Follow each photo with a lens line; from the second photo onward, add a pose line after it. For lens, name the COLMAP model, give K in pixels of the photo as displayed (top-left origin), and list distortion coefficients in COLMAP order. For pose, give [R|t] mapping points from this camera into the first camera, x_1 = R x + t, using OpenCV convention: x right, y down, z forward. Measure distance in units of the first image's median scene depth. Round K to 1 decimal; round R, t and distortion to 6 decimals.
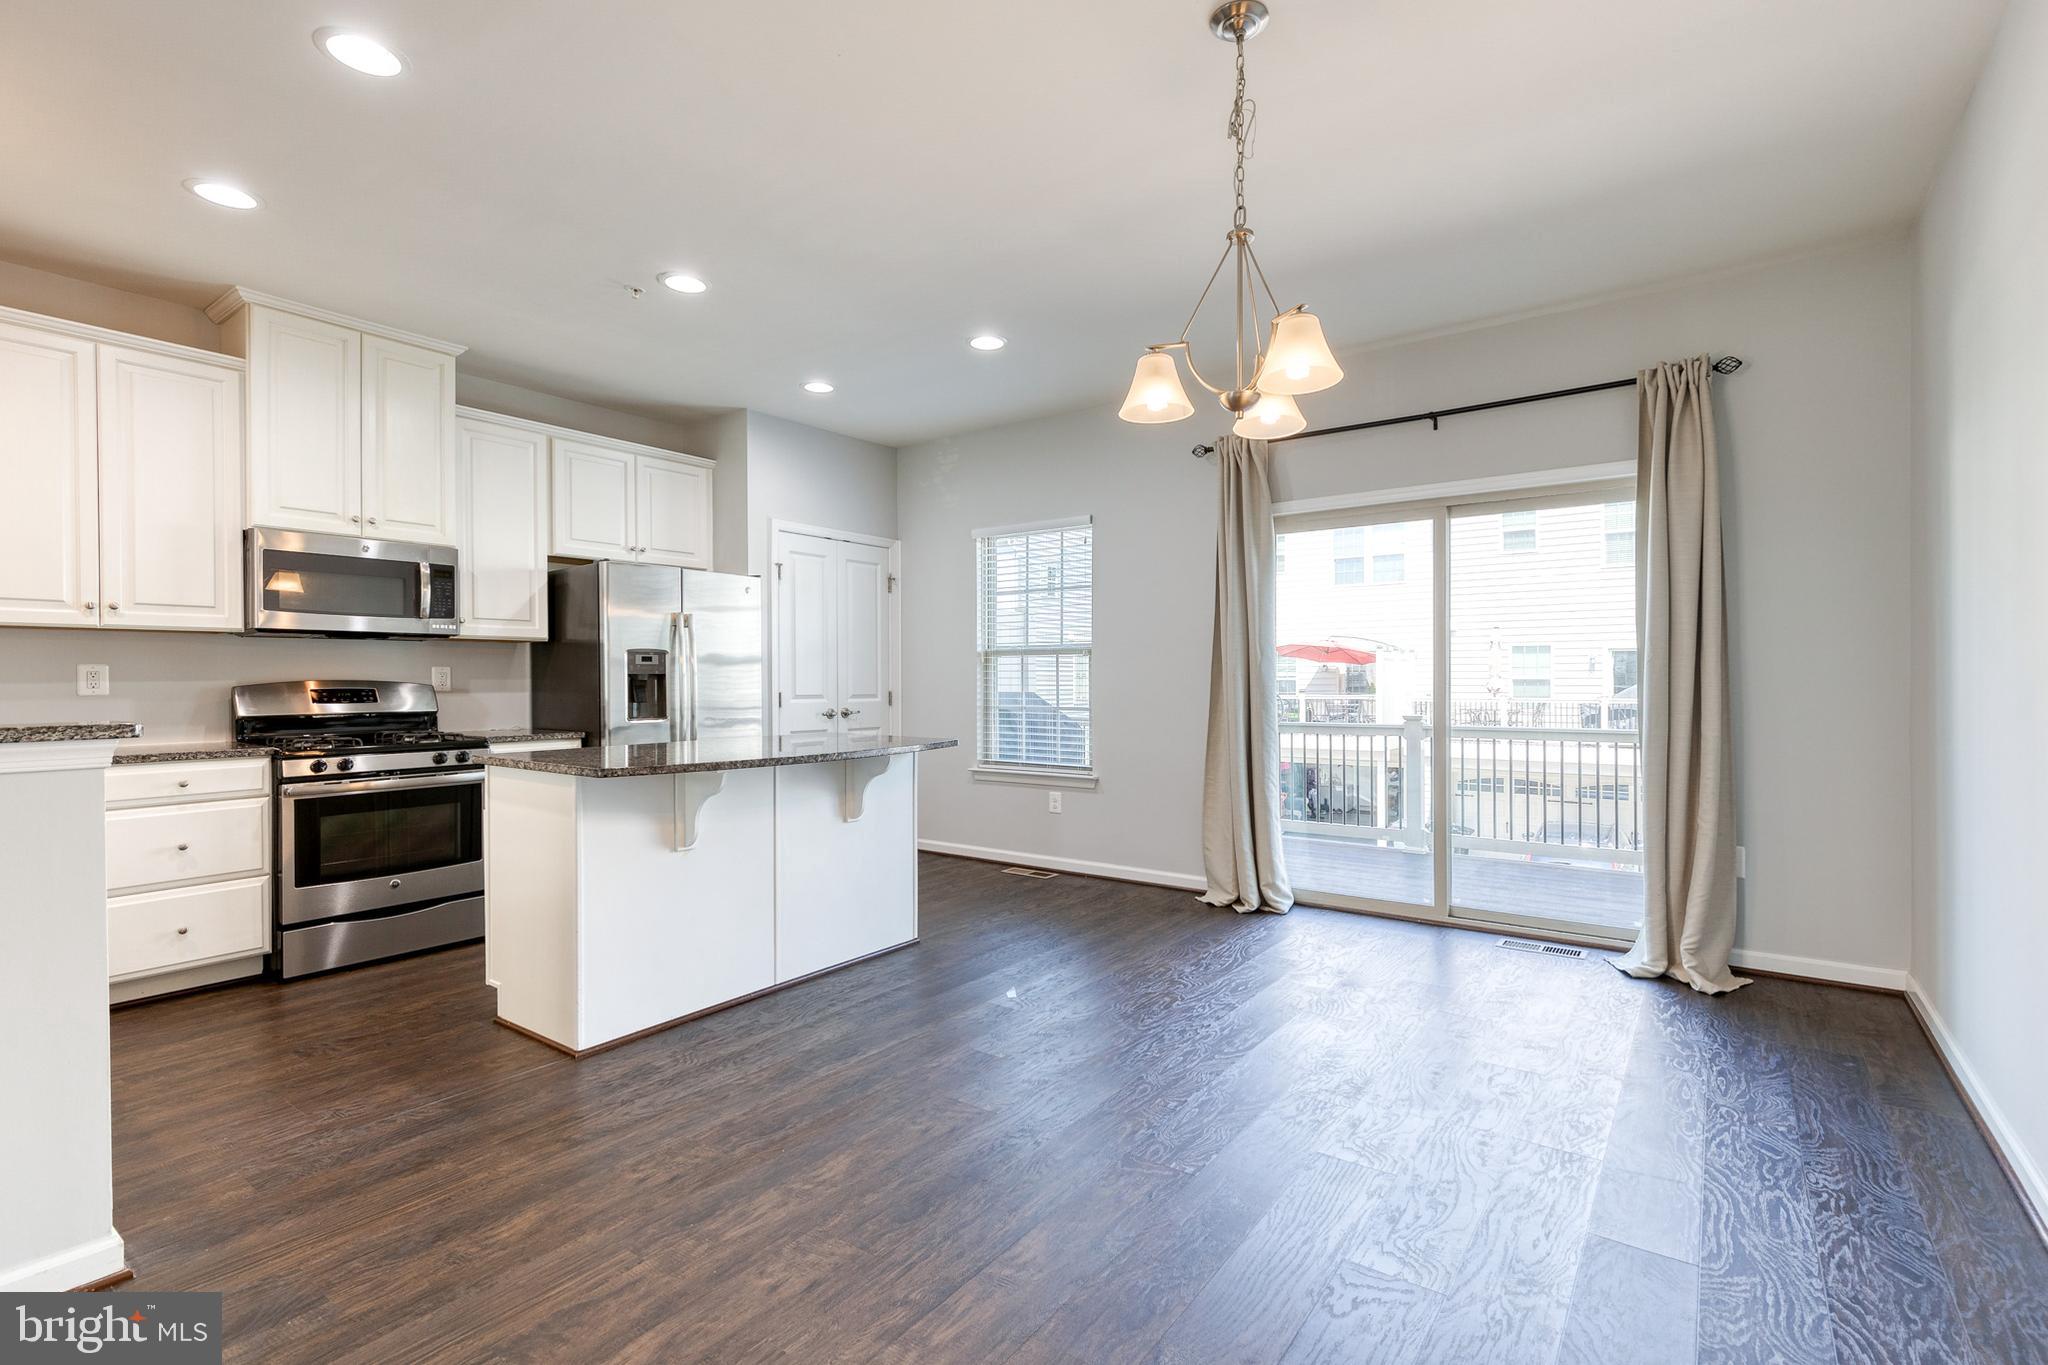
lens RADIAL K [[929.8, 0, 1048.9], [0, 929.8, 681.9], [0, 0, 1]] dist [0.020245, -0.000100]
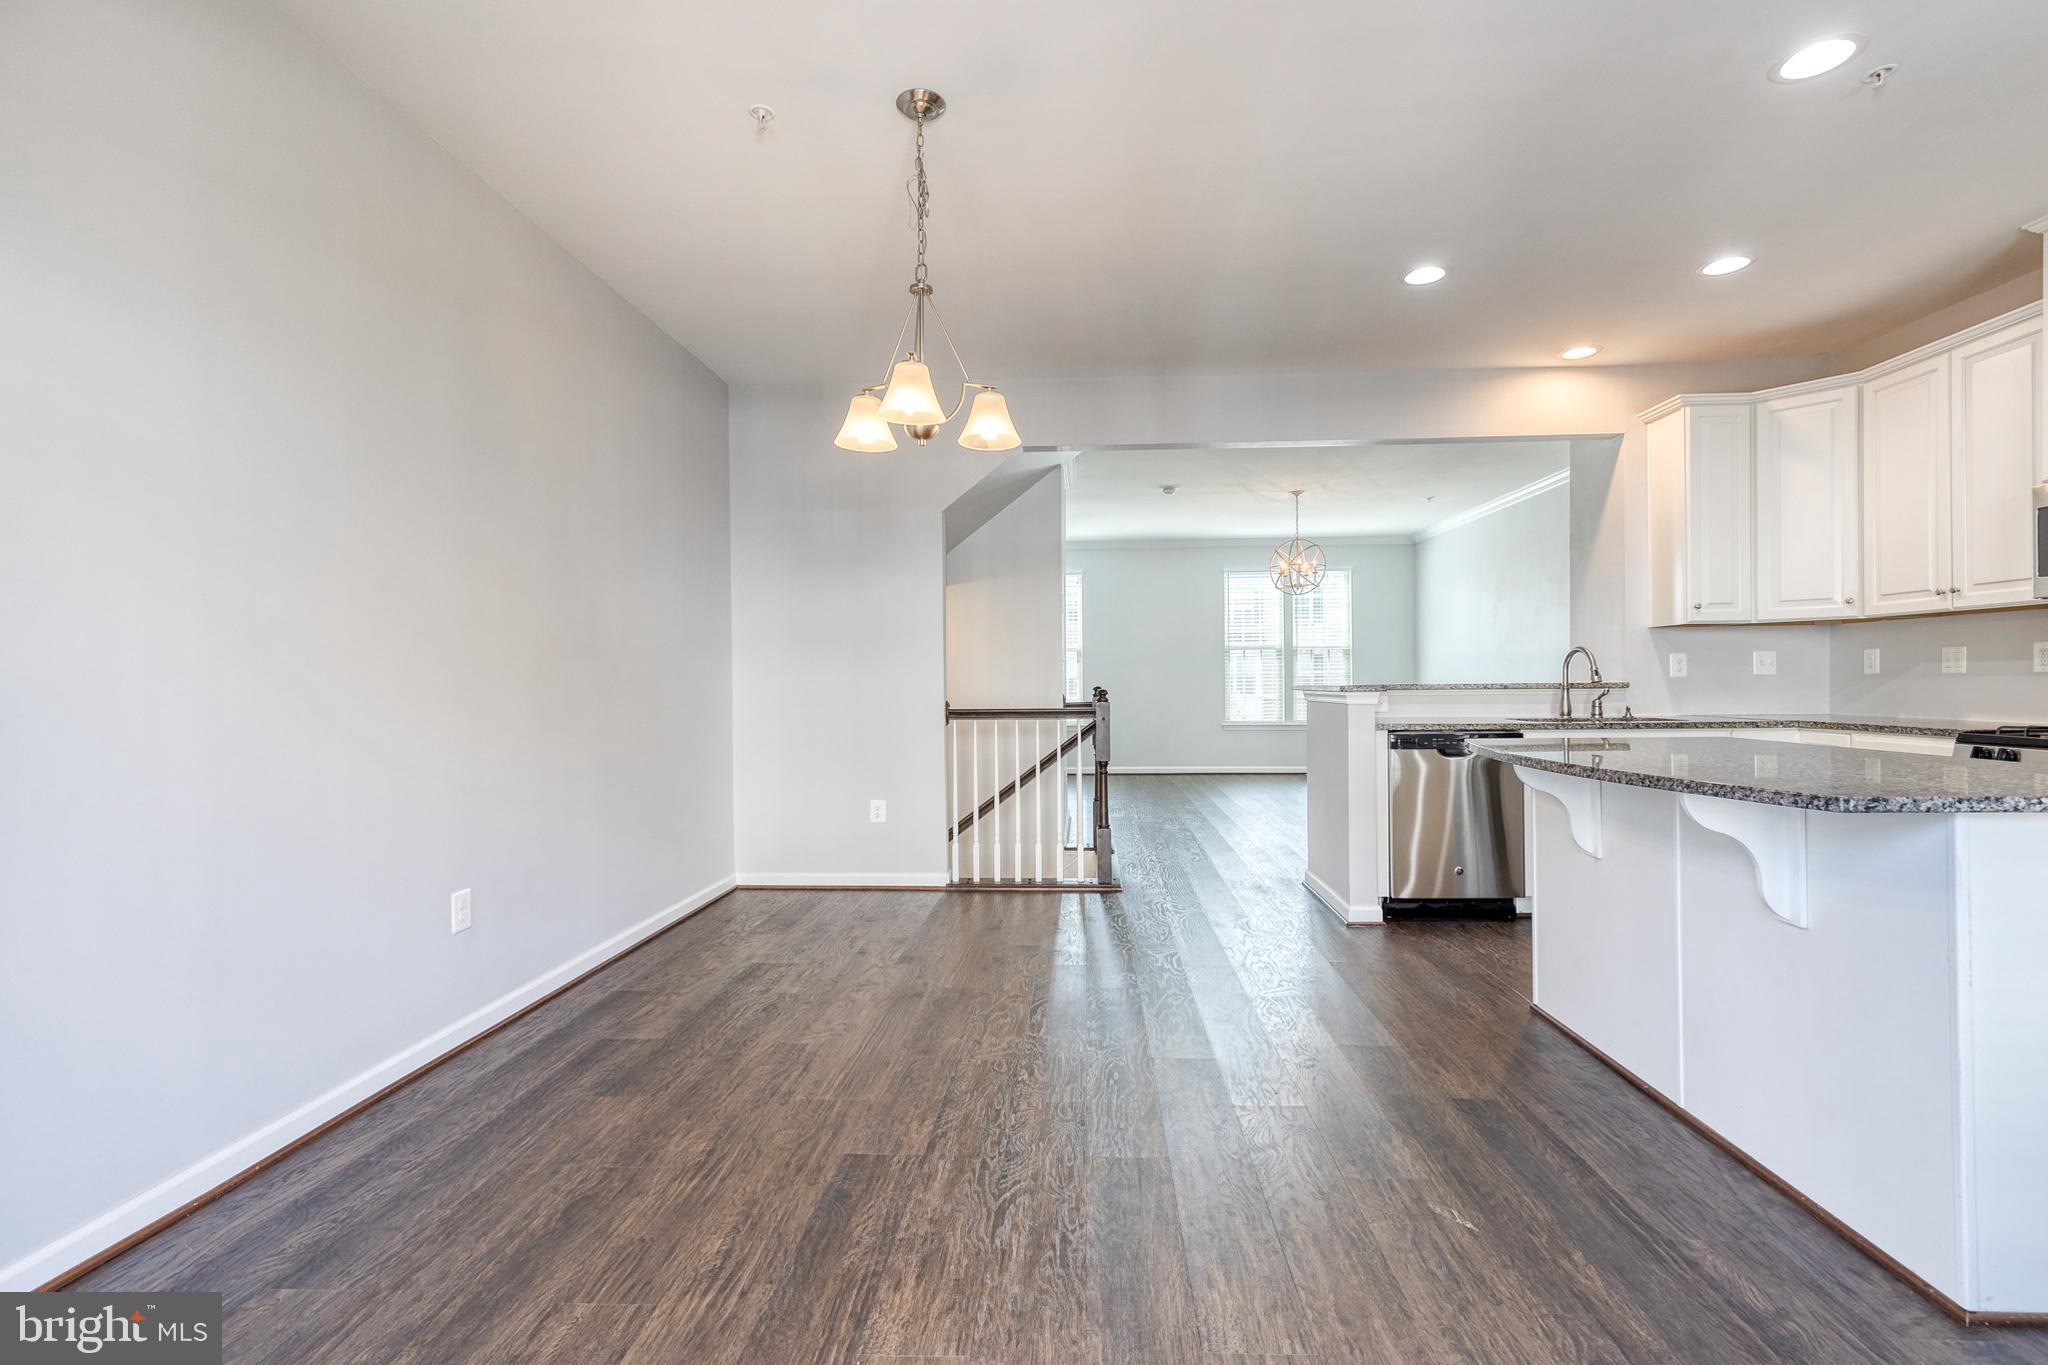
lens RADIAL K [[907.6, 0, 1042.3], [0, 907.6, 681.1], [0, 0, 1]] dist [0.001837, -0.000459]
pose [[-0.836129, 0.012859, -0.548383, 0.358115], [0.011175, 0.999917, 0.006409, 0.004492], [0.548420, -0.000770, -0.836203, 1.027536]]
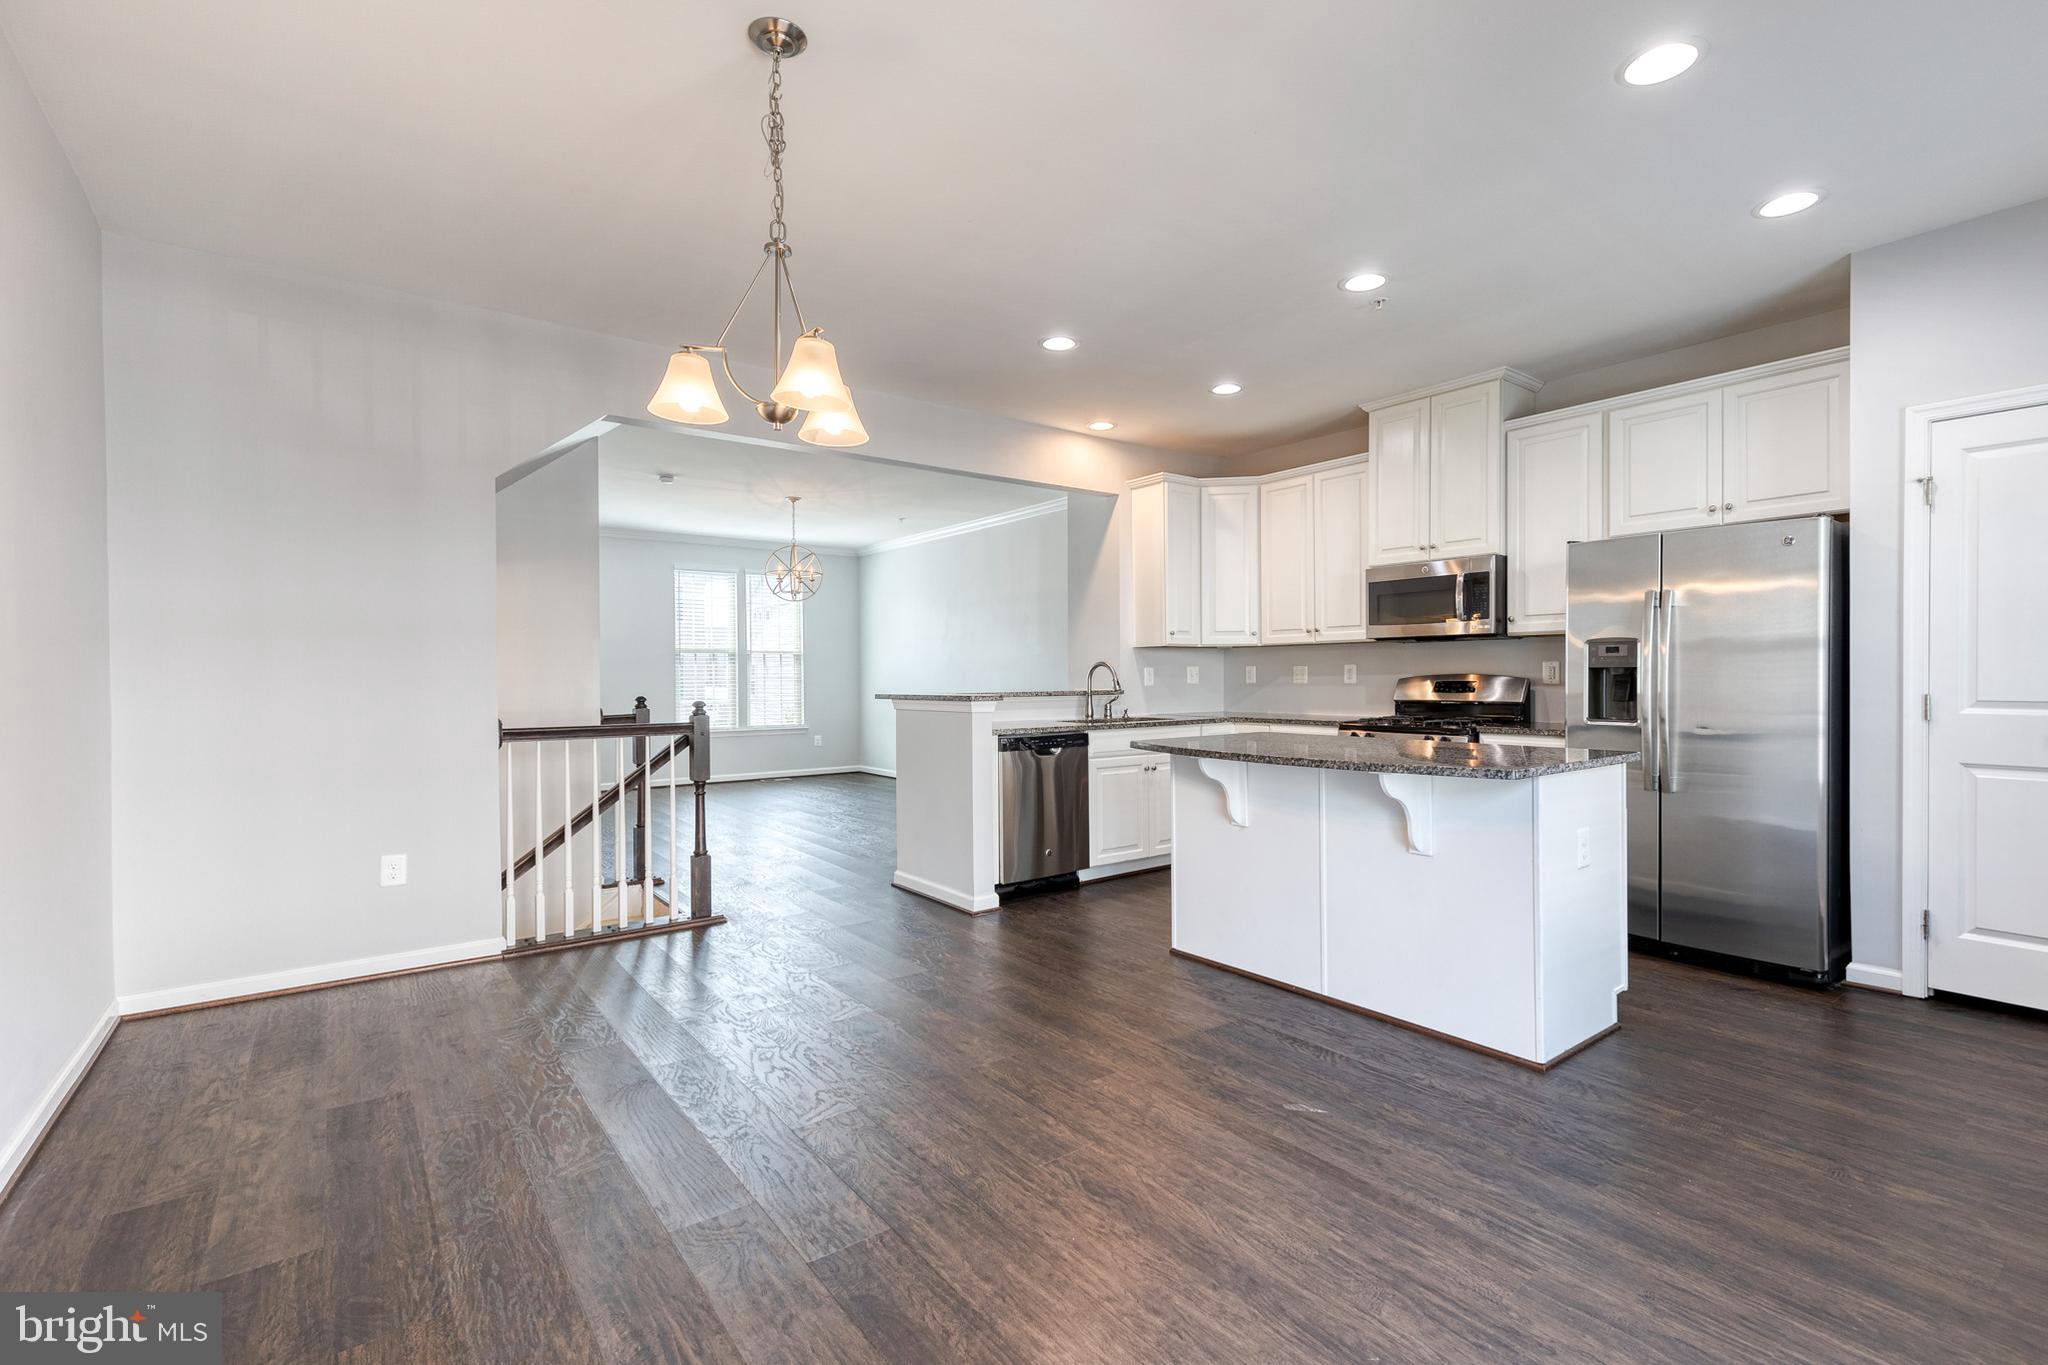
lens RADIAL K [[919.6, 0, 1035.7], [0, 919.6, 677.2], [0, 0, 1]] dist [0.003224, -0.000077]
pose [[-0.283878, 0.007929, -0.958828, 0.552201], [0.005104, 0.999964, 0.006758, -0.008584], [0.958847, -0.002975, -0.283908, 0.780170]]
